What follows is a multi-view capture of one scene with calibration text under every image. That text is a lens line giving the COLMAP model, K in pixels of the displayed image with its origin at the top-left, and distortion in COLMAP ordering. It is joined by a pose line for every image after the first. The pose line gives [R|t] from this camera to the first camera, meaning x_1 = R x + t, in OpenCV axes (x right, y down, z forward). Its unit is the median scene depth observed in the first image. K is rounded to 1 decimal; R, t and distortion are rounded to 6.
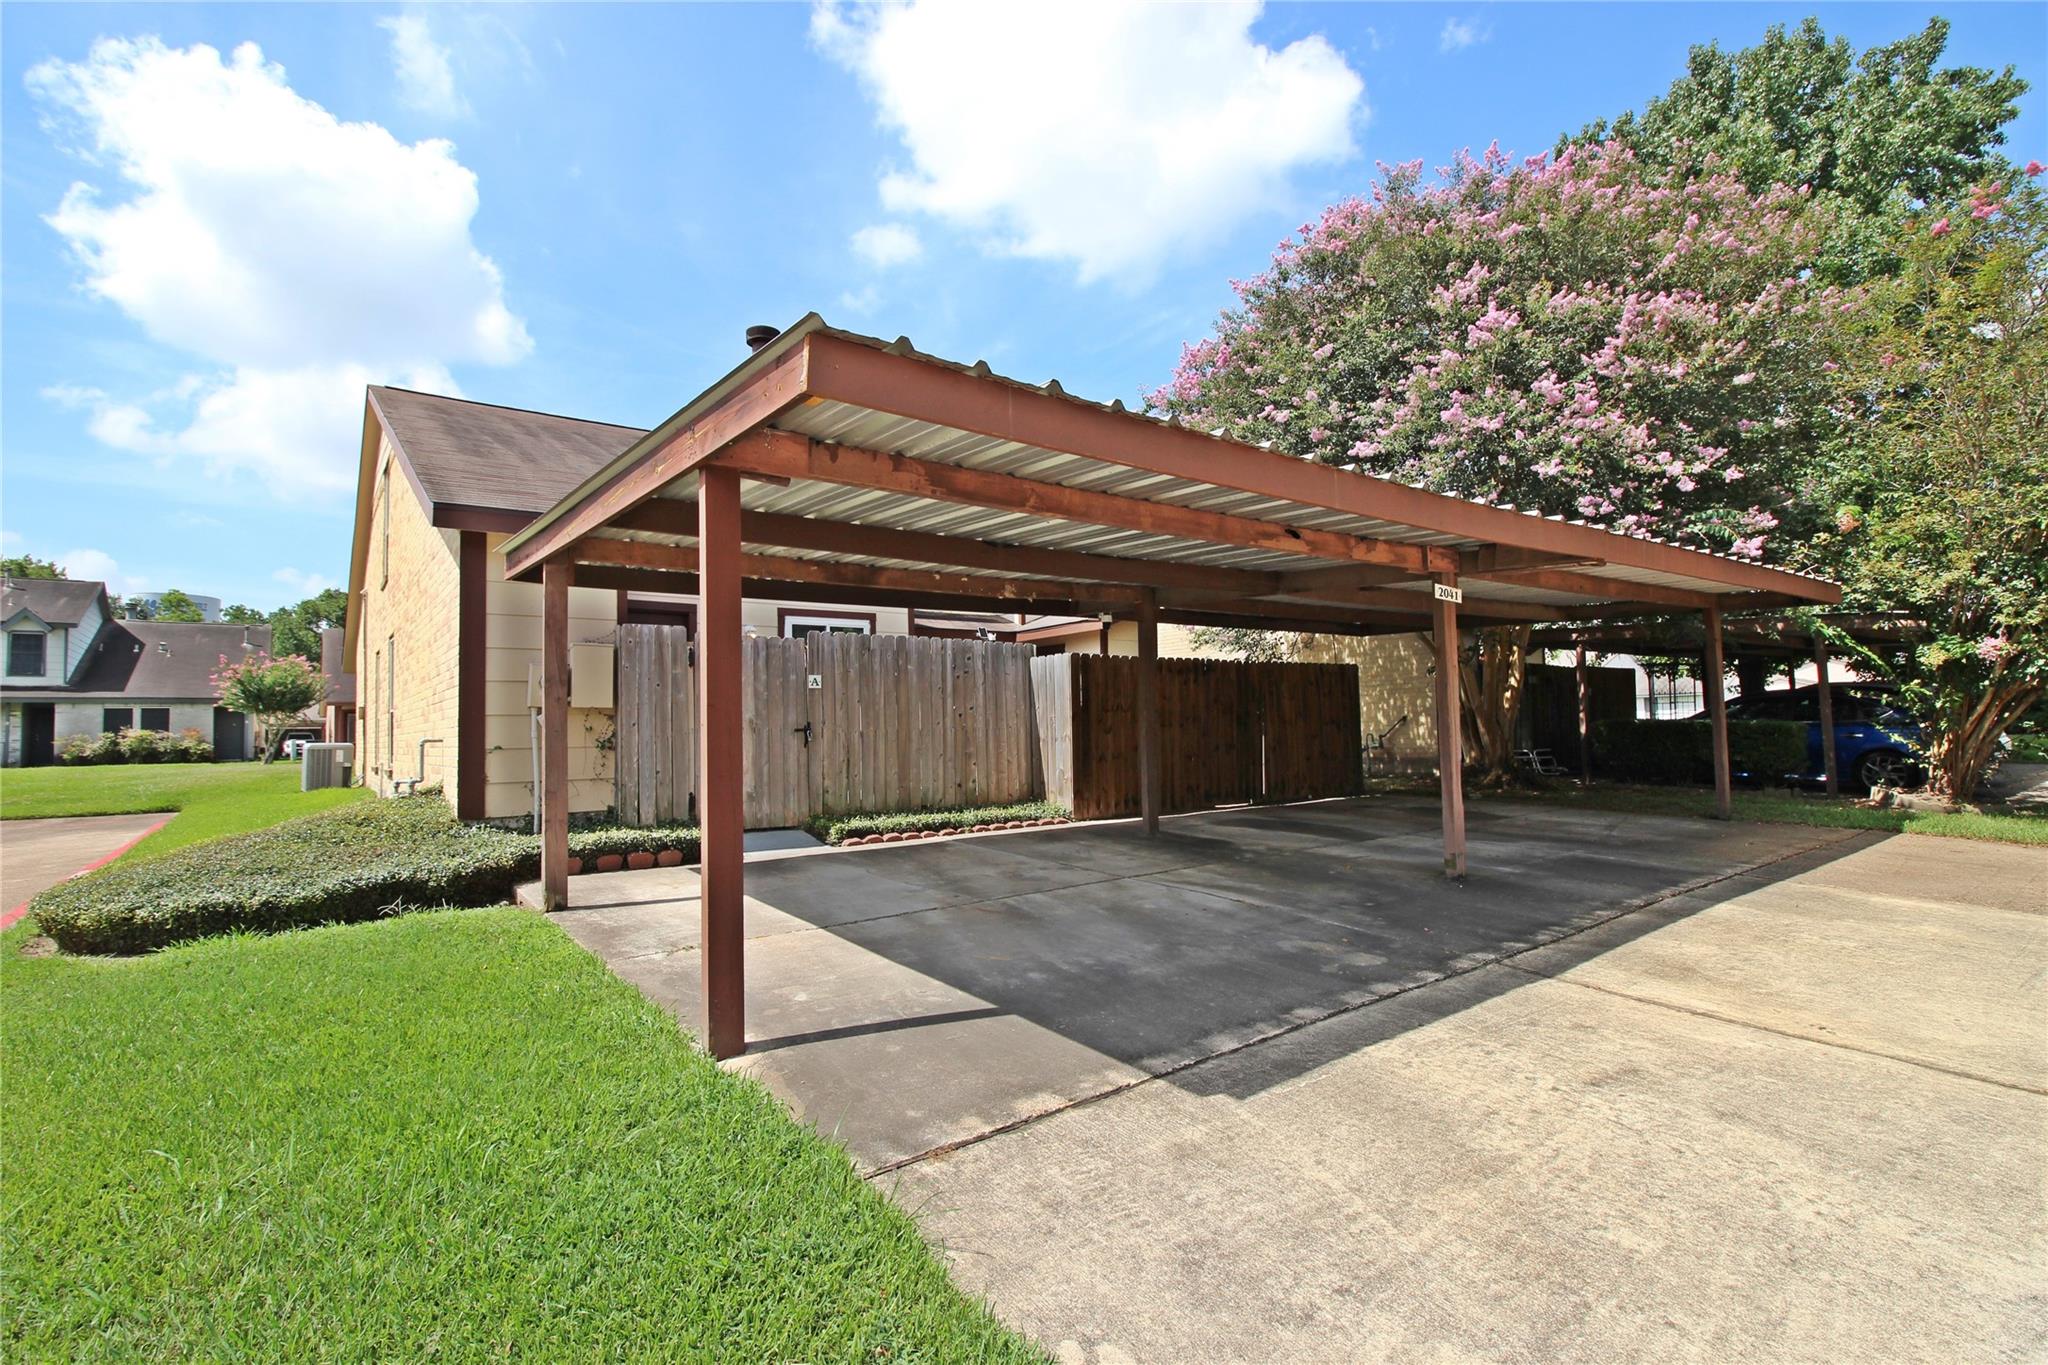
lens RADIAL K [[950.9, 0, 1022.2], [0, 950.9, 665.9], [0, 0, 1]] dist [-0.000971, -0.011977]
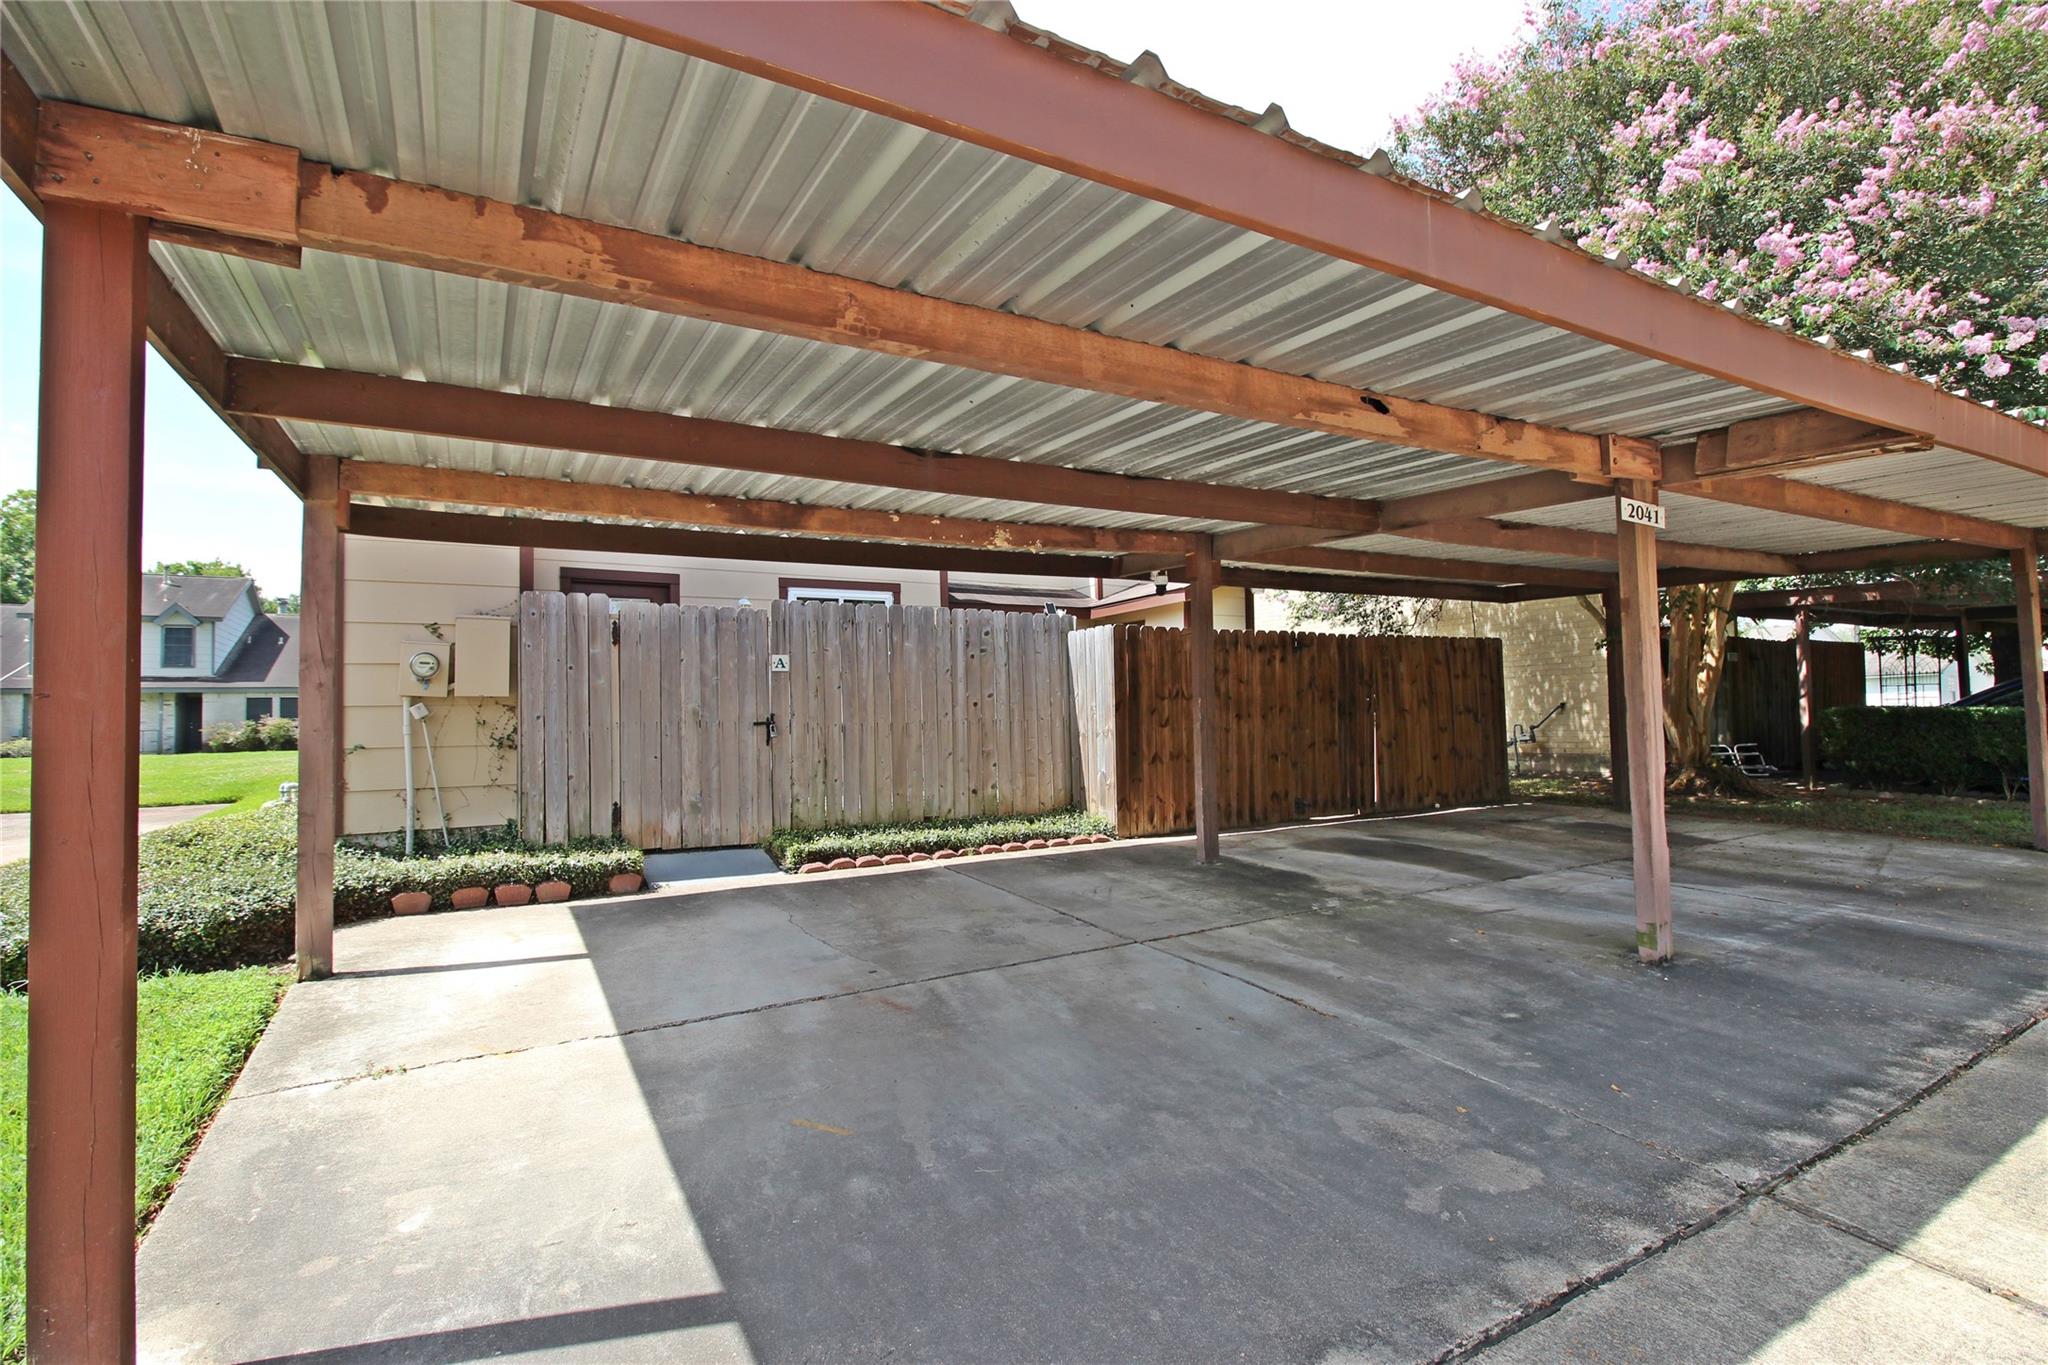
lens RADIAL K [[960.2, 0, 1022.5], [0, 960.2, 669.9], [0, 0, 1]] dist [0.001132, -0.012994]
pose [[0.991748, -0.006604, -0.128031, 0.081792], [0.009063, 0.999785, 0.018639, 0.008798], [0.127881, -0.019645, 0.991595, 0.214897]]
